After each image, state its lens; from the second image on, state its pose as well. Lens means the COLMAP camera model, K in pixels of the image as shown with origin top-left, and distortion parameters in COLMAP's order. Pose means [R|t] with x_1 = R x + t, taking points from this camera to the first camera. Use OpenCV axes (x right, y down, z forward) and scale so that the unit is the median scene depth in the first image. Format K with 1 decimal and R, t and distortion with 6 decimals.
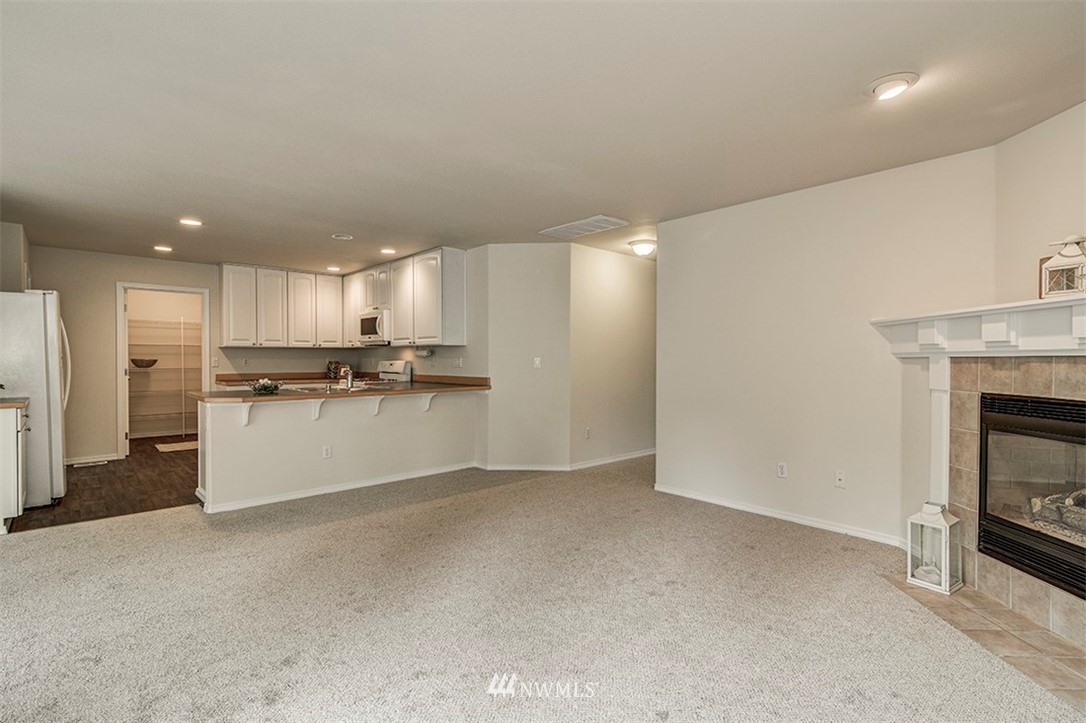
lens RADIAL K [[513.5, 0, 539.5], [0, 513.5, 364.1], [0, 0, 1]] dist [0.017515, -0.012427]
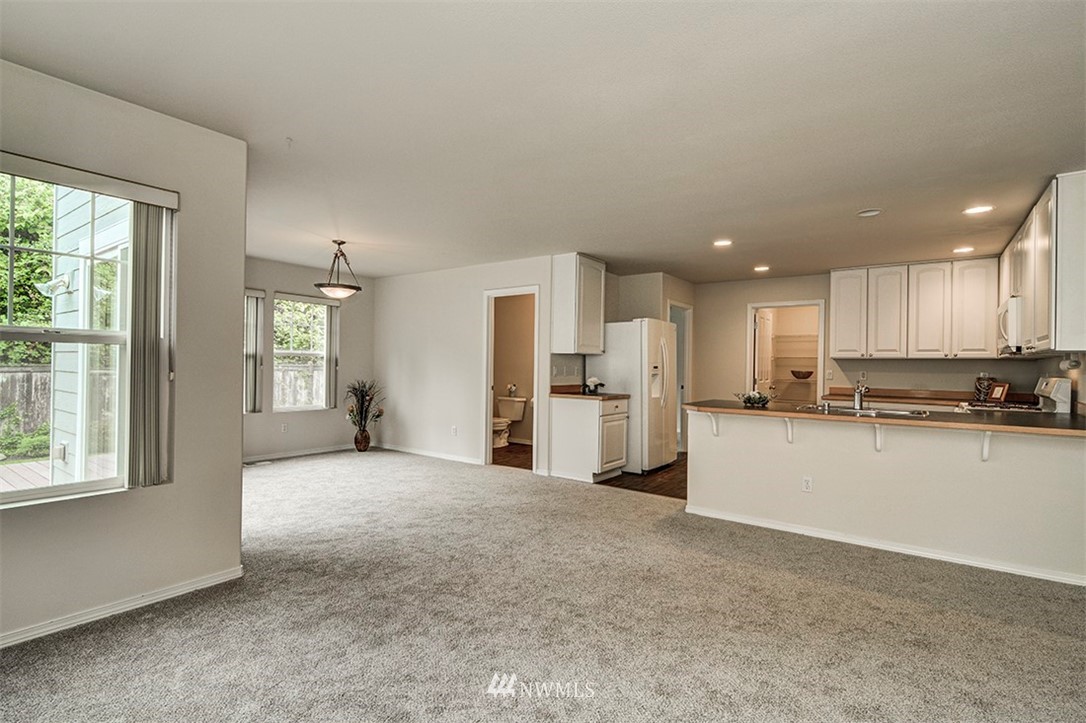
lens RADIAL K [[513.5, 0, 539.5], [0, 513.5, 364.1], [0, 0, 1]] dist [0.017515, -0.012427]
pose [[0.186645, -0.000548, -0.982427, 0.220993], [-0.028262, 0.999583, -0.005927, -0.002673], [0.982021, 0.028872, 0.186552, 0.301254]]
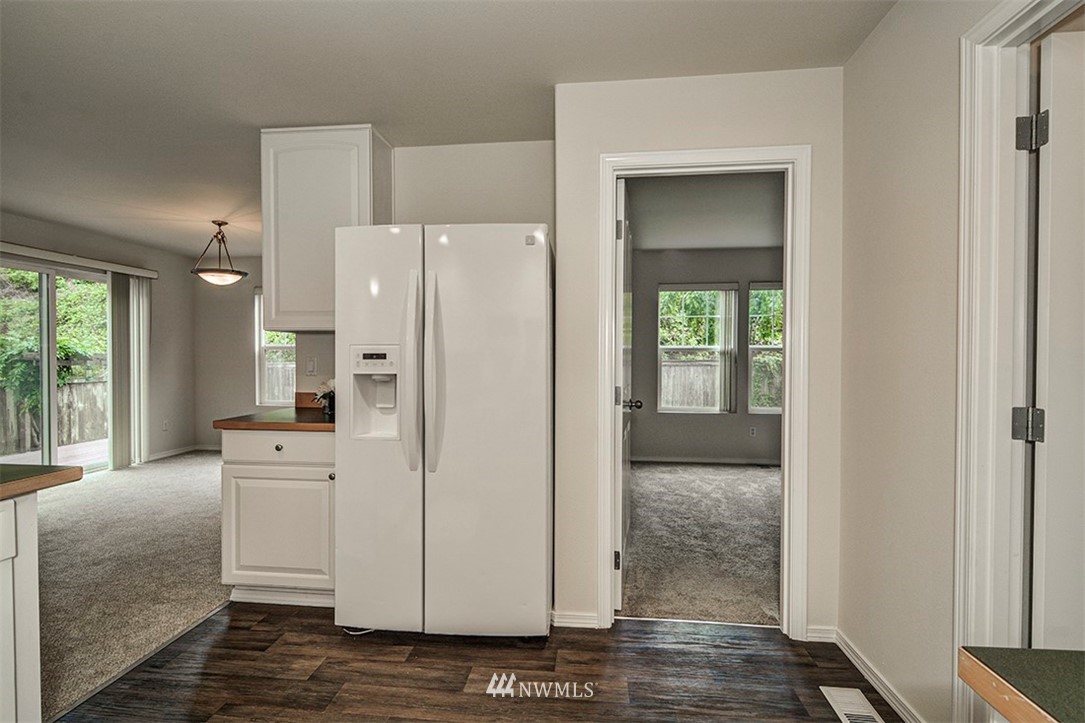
lens RADIAL K [[513.1, 0, 539.0], [0, 513.1, 364.1], [0, 0, 1]] dist [0.017515, -0.012427]
pose [[-0.750934, 0.006932, -0.660341, -0.473273], [-0.012144, 0.999631, 0.024305, -0.012599], [0.660266, 0.026271, -0.750572, 0.975225]]
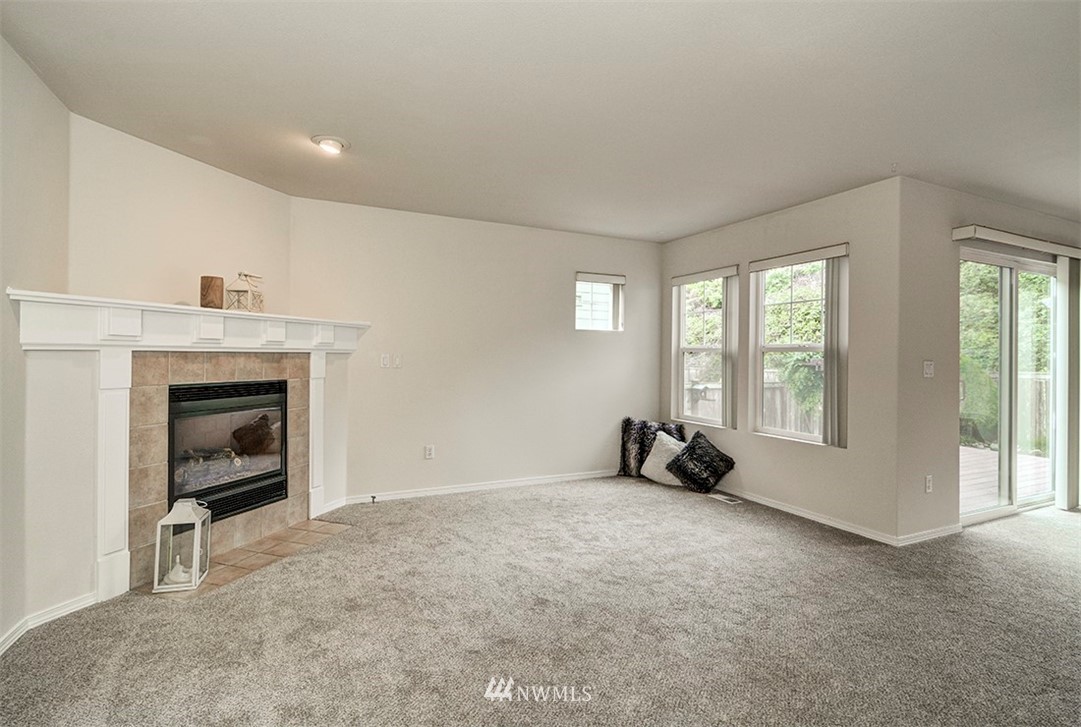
lens RADIAL K [[519.3, 0, 532.4], [0, 519.3, 356.7], [0, 0, 1]] dist [0.002877, 0.000266]
pose [[-0.954665, -0.011033, 0.297477, -0.067790], [-0.008175, 0.999908, 0.010849, -0.008474], [-0.297569, 0.007925, -0.954667, 0.735580]]
